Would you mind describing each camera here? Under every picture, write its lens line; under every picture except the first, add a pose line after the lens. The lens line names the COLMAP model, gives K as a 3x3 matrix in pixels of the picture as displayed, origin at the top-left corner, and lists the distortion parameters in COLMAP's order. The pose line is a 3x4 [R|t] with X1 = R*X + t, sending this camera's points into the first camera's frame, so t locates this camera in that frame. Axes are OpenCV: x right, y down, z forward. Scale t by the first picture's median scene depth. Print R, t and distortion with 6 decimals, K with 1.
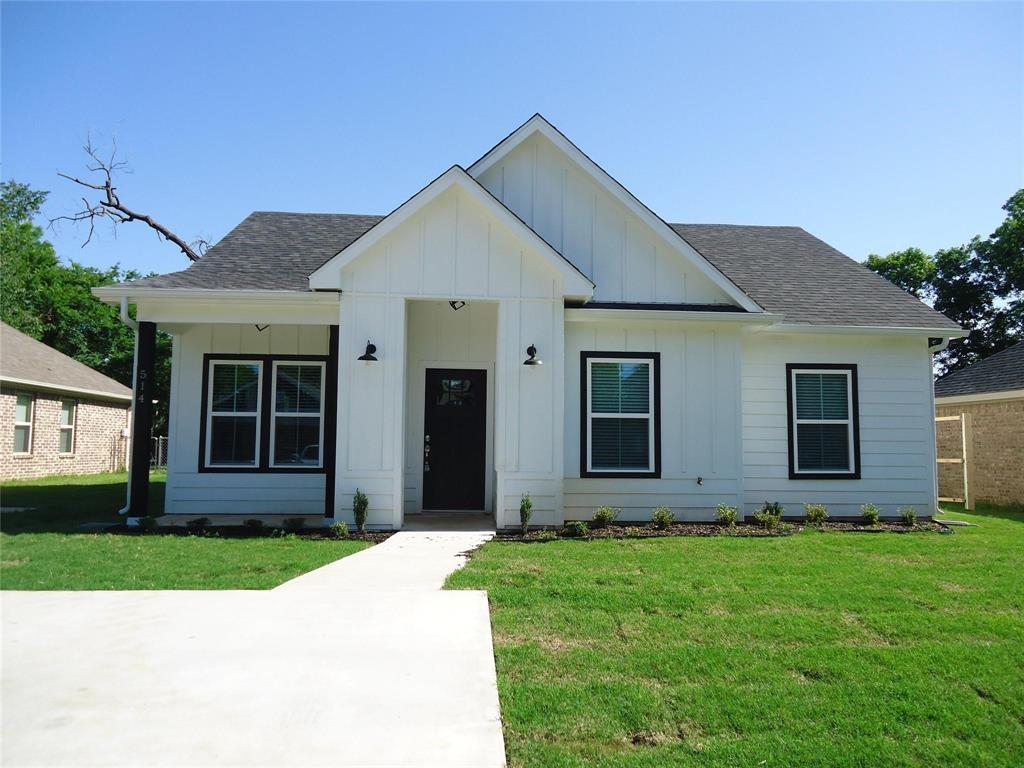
lens RADIAL K [[753.2, 0, 512.2], [0, 753.2, 385.4], [0, 0, 1]] dist [0.002354, 0.001953]
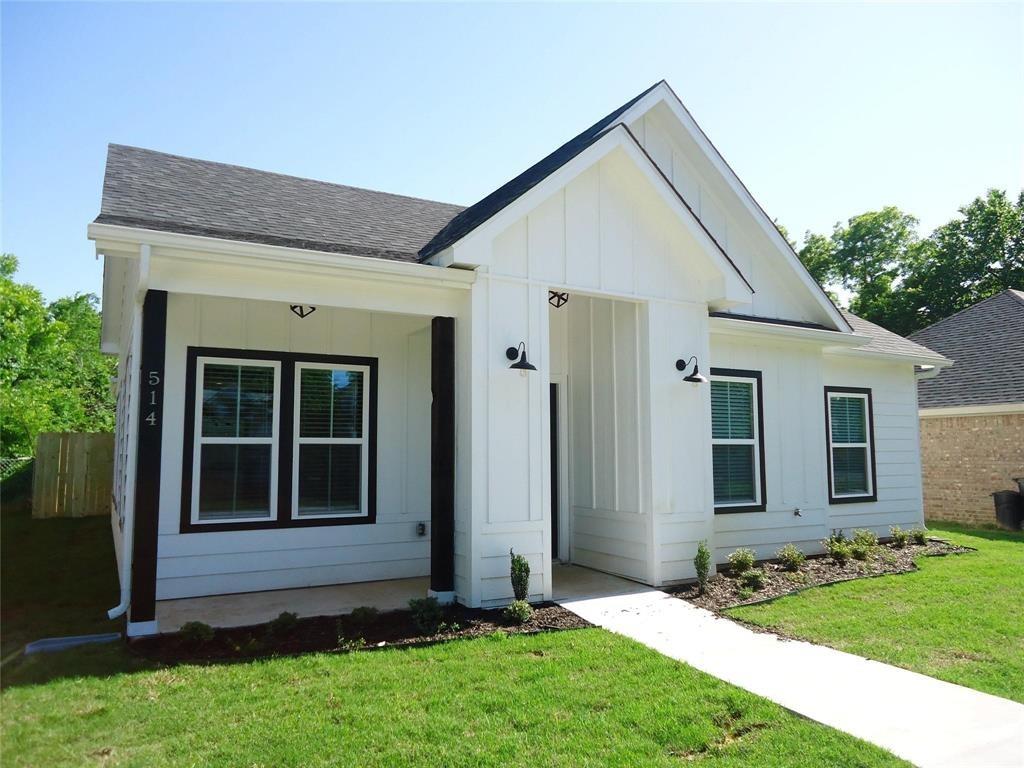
lens RADIAL K [[753.2, 0, 512.9], [0, 753.2, 380.7], [0, 0, 1]] dist [0.002354, 0.001953]
pose [[0.900551, 0.030364, 0.433688, -0.438180], [-0.023495, 0.999499, -0.021191, -0.005714], [-0.434114, 0.008894, 0.900814, 0.301816]]
